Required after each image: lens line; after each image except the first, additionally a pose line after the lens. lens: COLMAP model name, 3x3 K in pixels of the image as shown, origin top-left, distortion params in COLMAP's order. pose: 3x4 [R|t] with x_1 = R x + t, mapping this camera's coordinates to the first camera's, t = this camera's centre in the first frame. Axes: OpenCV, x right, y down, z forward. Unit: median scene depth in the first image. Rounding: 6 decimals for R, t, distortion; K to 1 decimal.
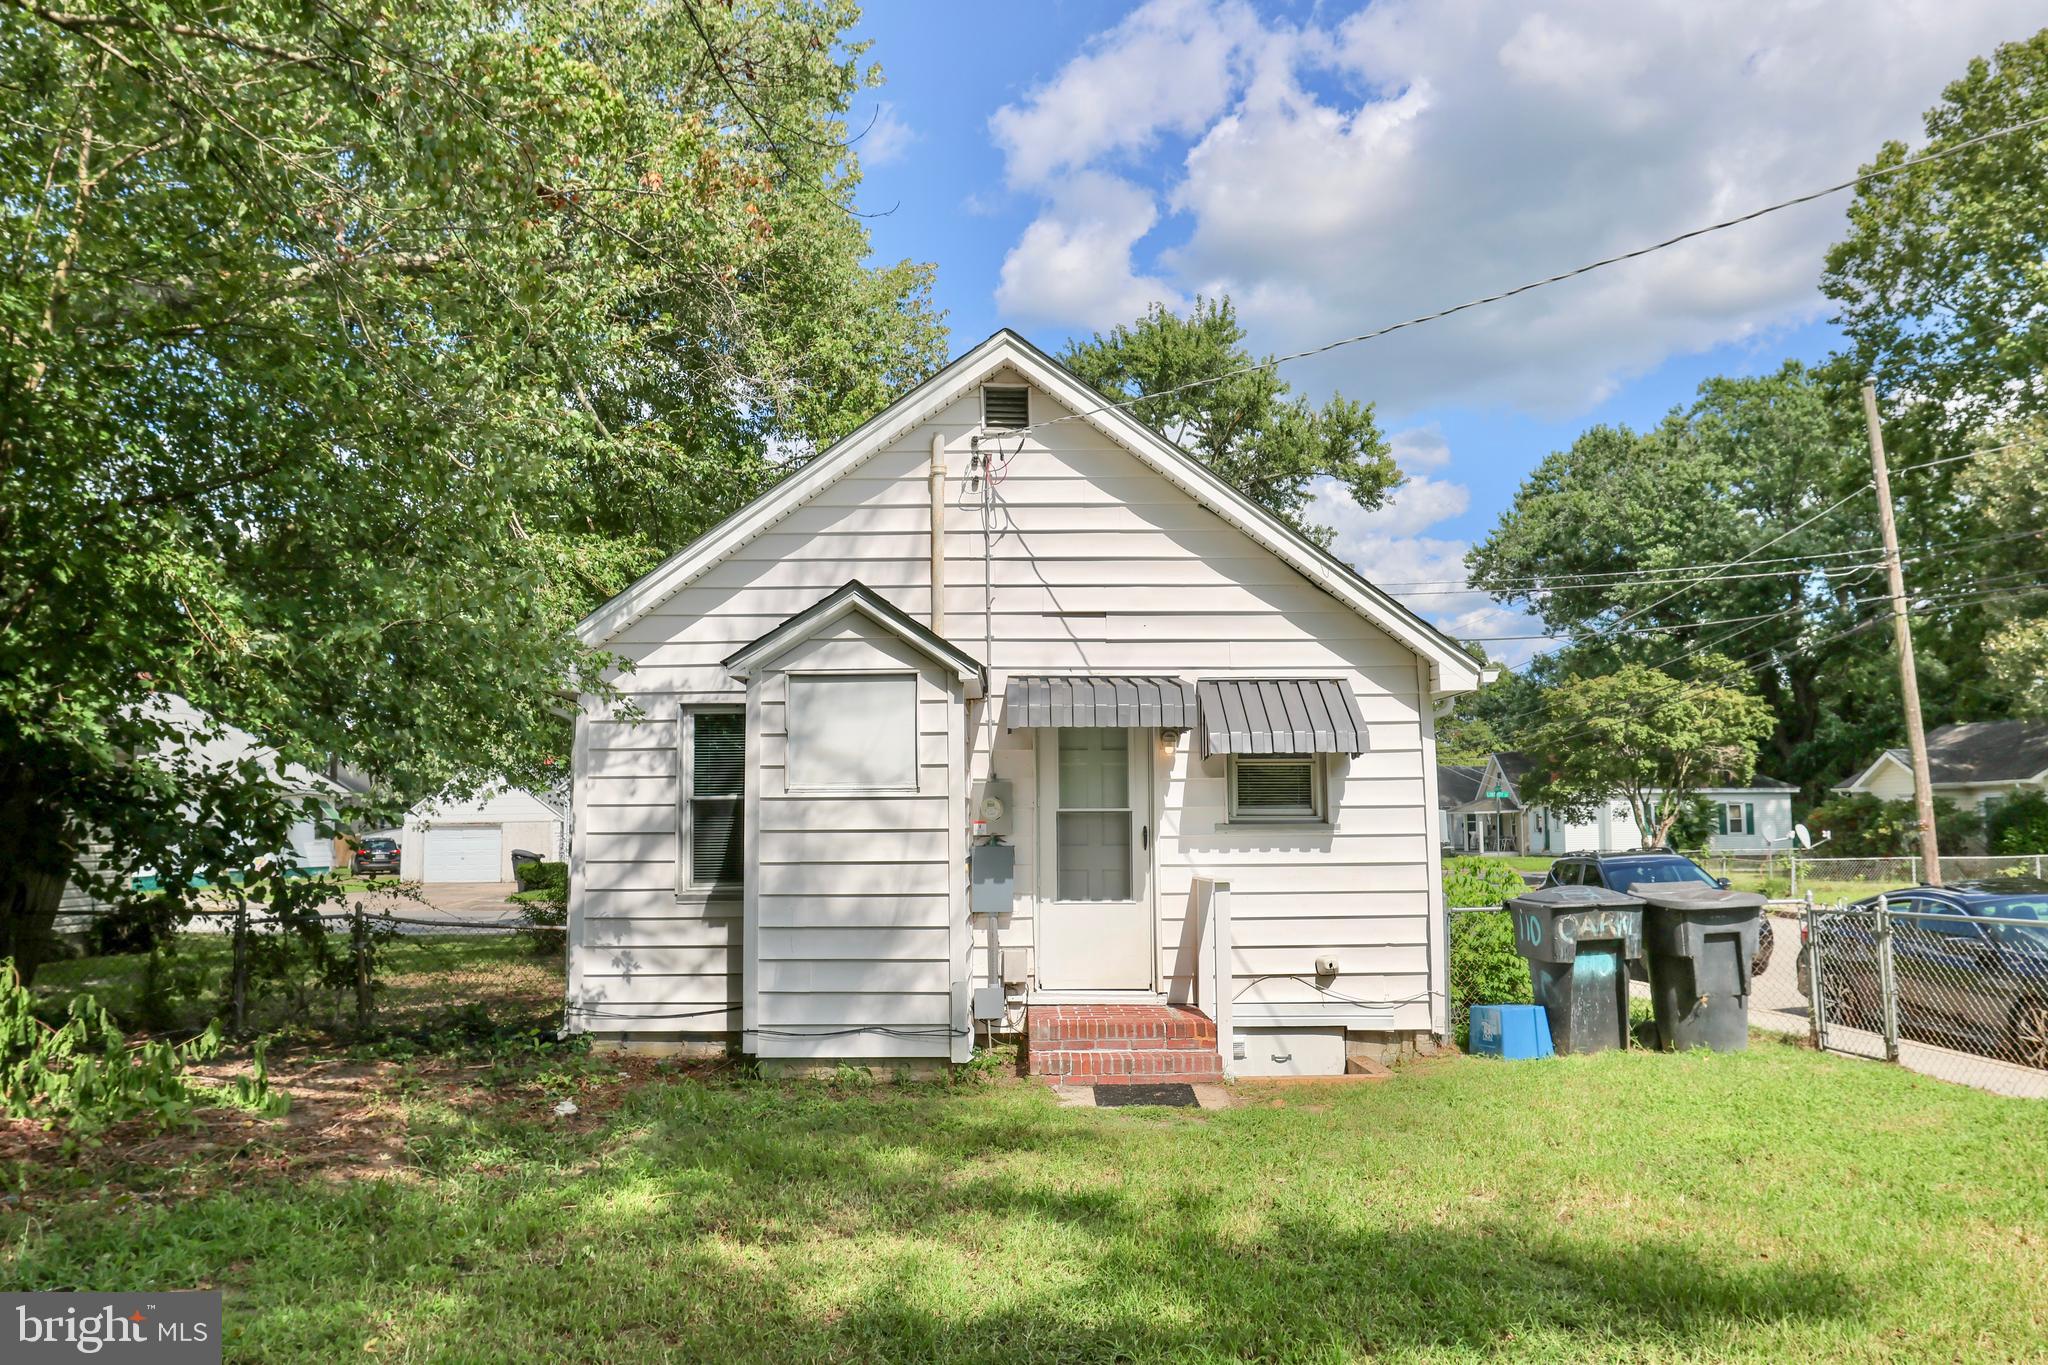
lens RADIAL K [[1422.2, 0, 1024.2], [0, 1422.2, 692.7], [0, 0, 1]] dist [-0.051490, 0.025907]
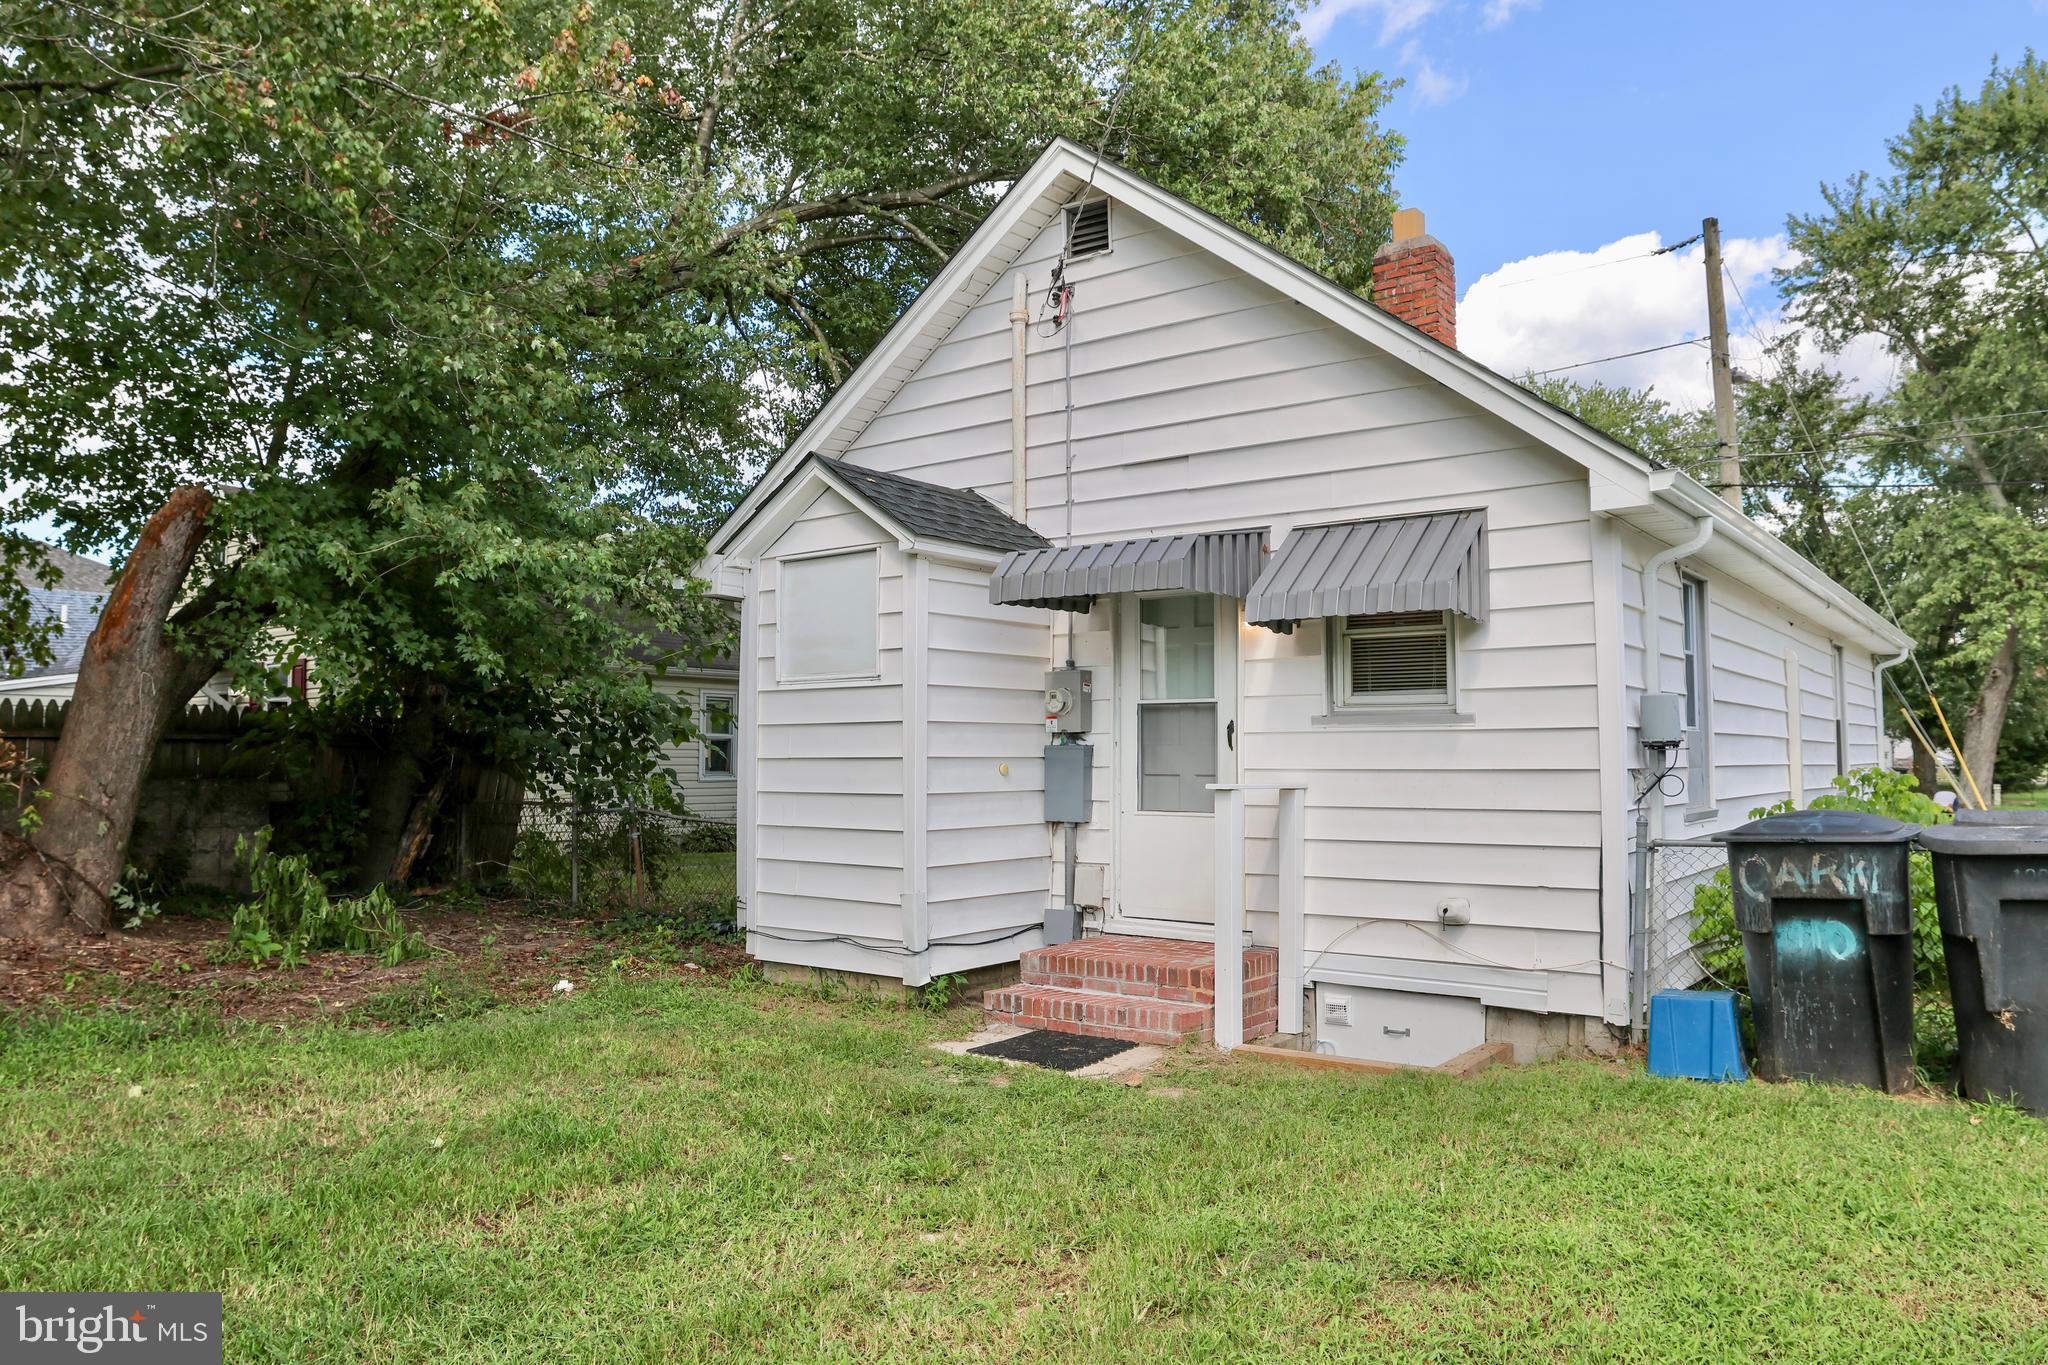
lens RADIAL K [[1422.2, 0, 1024.8], [0, 1422.2, 666.6], [0, 0, 1]] dist [-0.051490, 0.025907]
pose [[0.796708, -0.032124, -0.603510, 0.476651], [0.052511, 0.998489, 0.016173, 0.046111], [0.602079, -0.044577, 0.797191, 0.305226]]
